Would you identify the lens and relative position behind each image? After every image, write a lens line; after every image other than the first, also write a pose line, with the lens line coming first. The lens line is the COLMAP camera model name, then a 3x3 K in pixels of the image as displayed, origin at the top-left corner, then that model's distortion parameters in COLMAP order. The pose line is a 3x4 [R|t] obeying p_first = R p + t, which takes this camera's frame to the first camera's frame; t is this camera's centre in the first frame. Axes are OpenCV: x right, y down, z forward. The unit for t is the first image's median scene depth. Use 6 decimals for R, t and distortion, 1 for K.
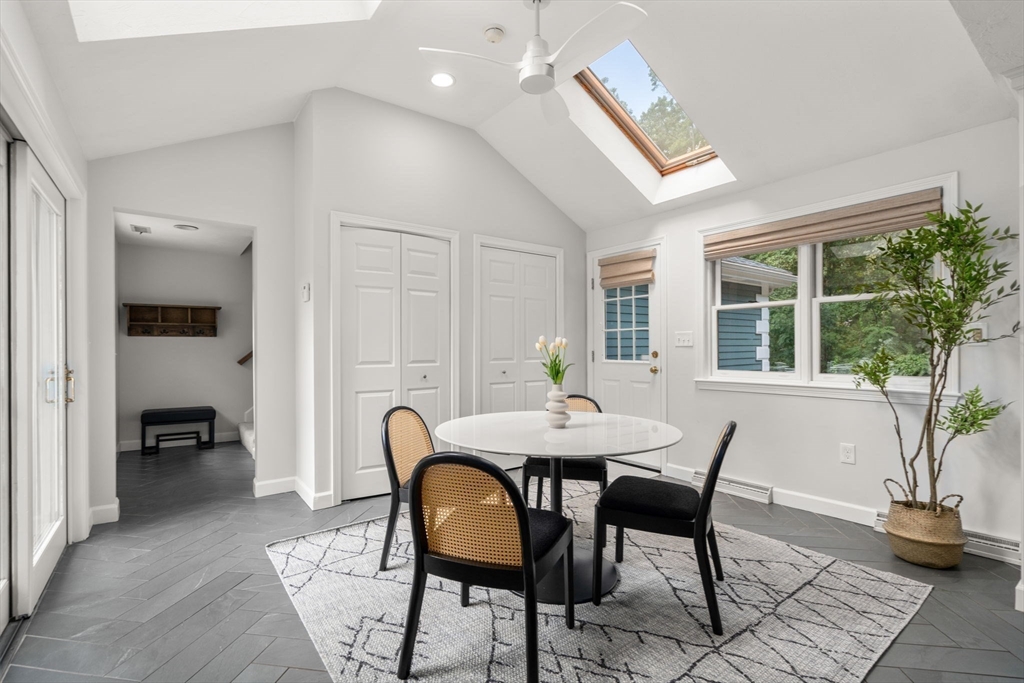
lens RADIAL K [[470.9, 0, 506.3], [0, 470.9, 345.7], [0, 0, 1]] dist [-0.001717, 0.001269]
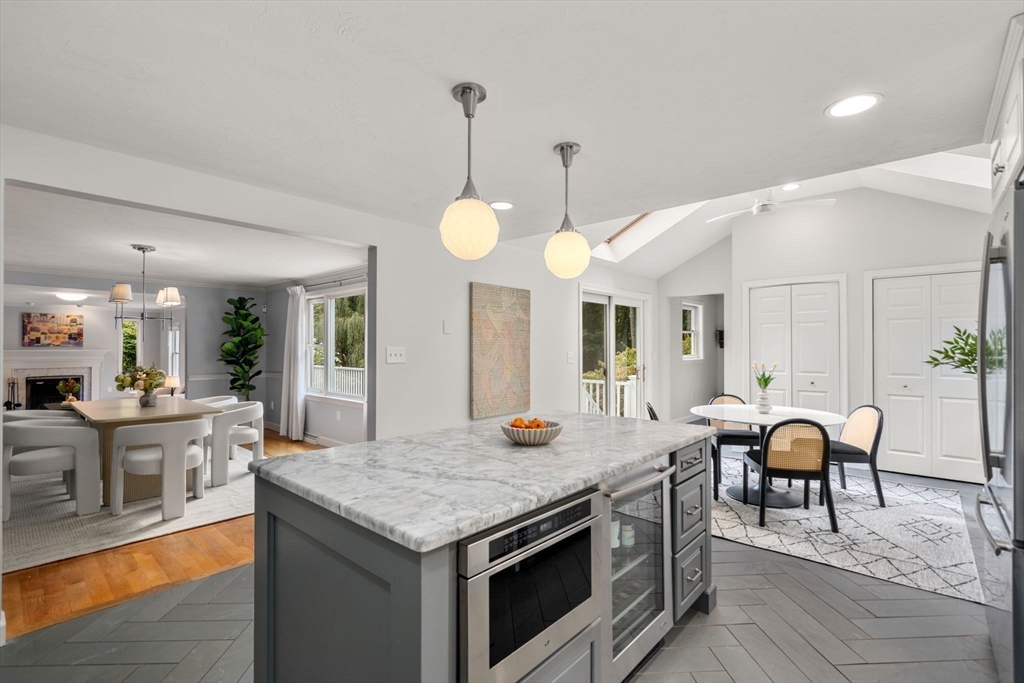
lens RADIAL K [[470.9, 0, 506.3], [0, 470.9, 345.7], [0, 0, 1]] dist [-0.001717, 0.001269]
pose [[0.193583, 0.000081, -0.981084, 1.516783], [0.003133, 0.999995, 0.000700, -0.072985], [0.981079, -0.003210, 0.193581, -0.244389]]
